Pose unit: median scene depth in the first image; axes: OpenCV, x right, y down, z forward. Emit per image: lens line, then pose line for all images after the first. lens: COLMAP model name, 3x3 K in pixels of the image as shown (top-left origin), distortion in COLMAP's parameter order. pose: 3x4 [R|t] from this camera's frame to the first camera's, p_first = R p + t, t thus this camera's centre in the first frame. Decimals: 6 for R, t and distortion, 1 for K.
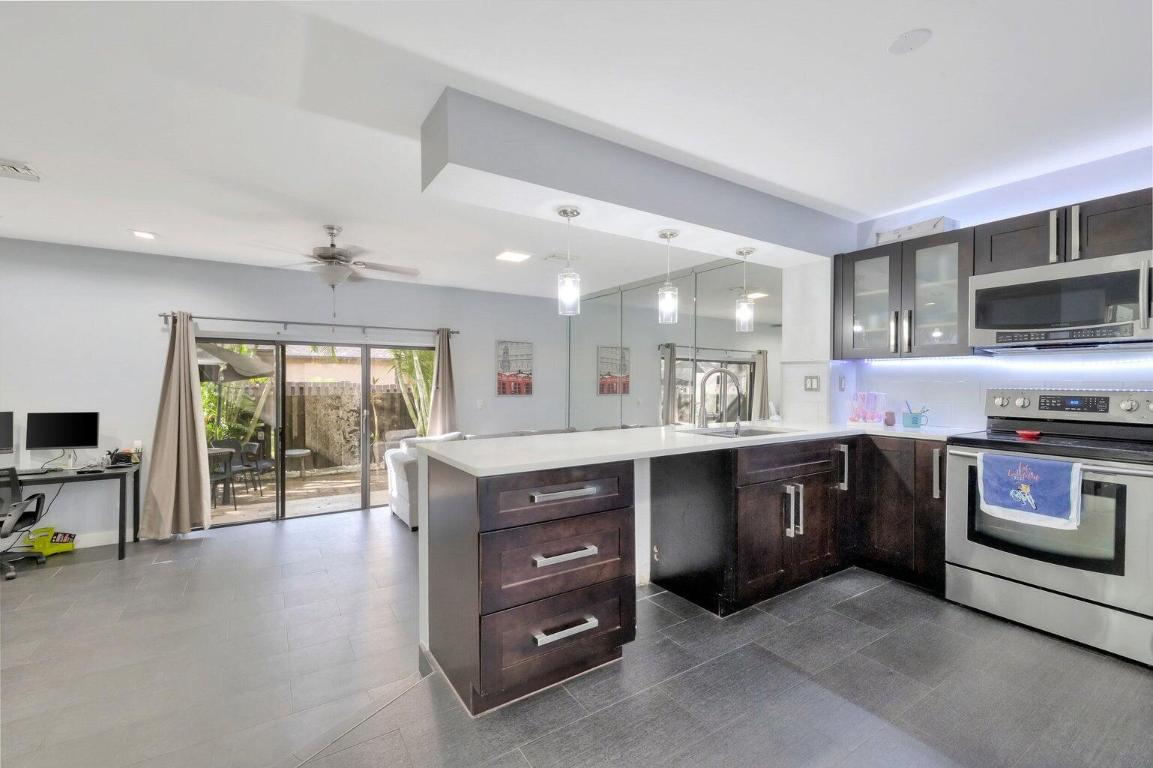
lens RADIAL K [[481.9, 0, 571.1], [0, 481.9, 384.5], [0, 0, 1]] dist [-0.001494, -0.000116]
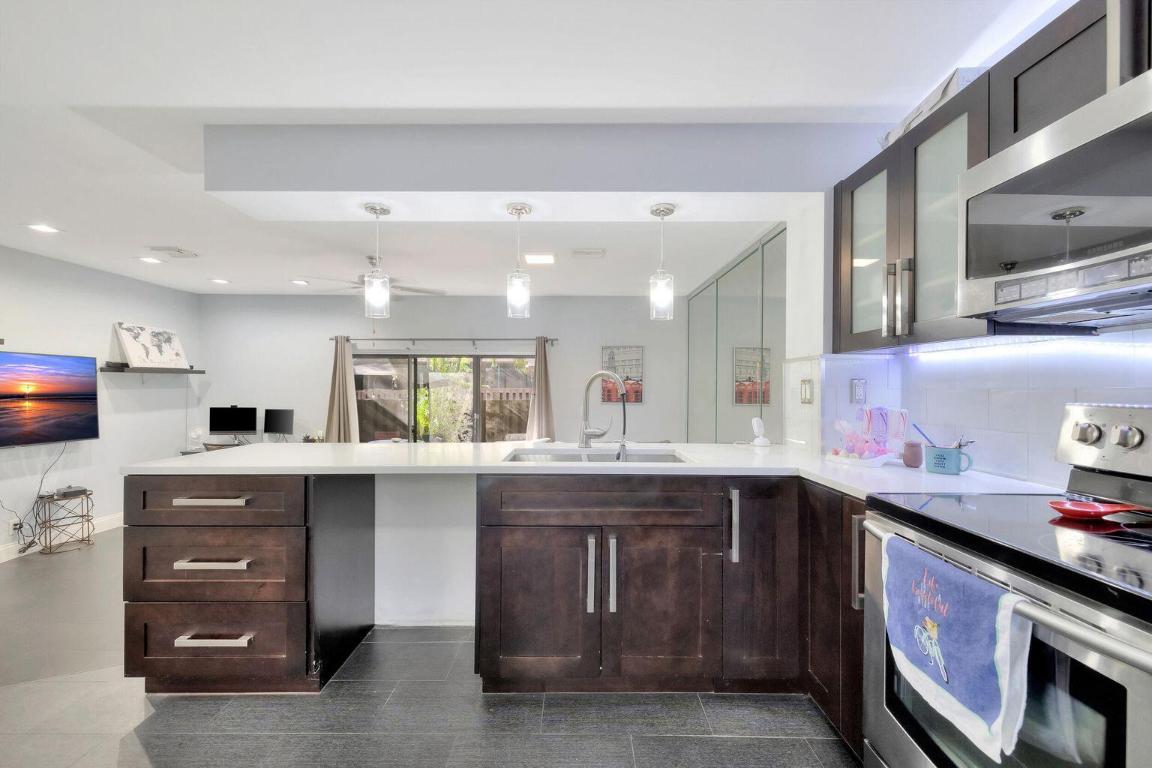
lens RADIAL K [[481.5, 0, 576.1], [0, 481.5, 385.7], [0, 0, 1]] dist [-0.001494, -0.000116]
pose [[0.843400, -0.002391, -0.537280, 0.724074], [-0.004812, 0.999916, -0.012004, -0.000070], [0.537264, 0.012709, 0.843318, 0.358381]]
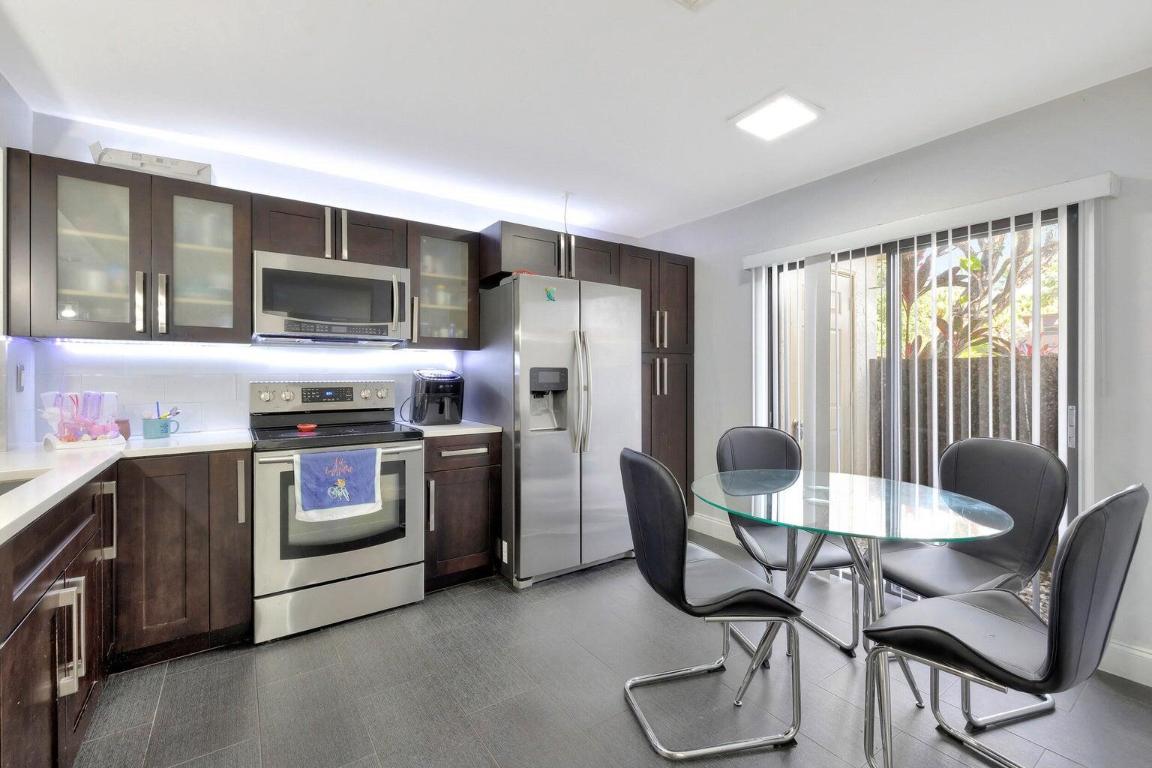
lens RADIAL K [[481.5, 0, 573.9], [0, 481.5, 375.8], [0, 0, 1]] dist [-0.001494, -0.000116]
pose [[-0.034352, -0.002227, 0.999407, -0.038077], [0.010835, 0.999938, 0.002600, 0.000853], [-0.999351, 0.010918, -0.034326, 0.446955]]
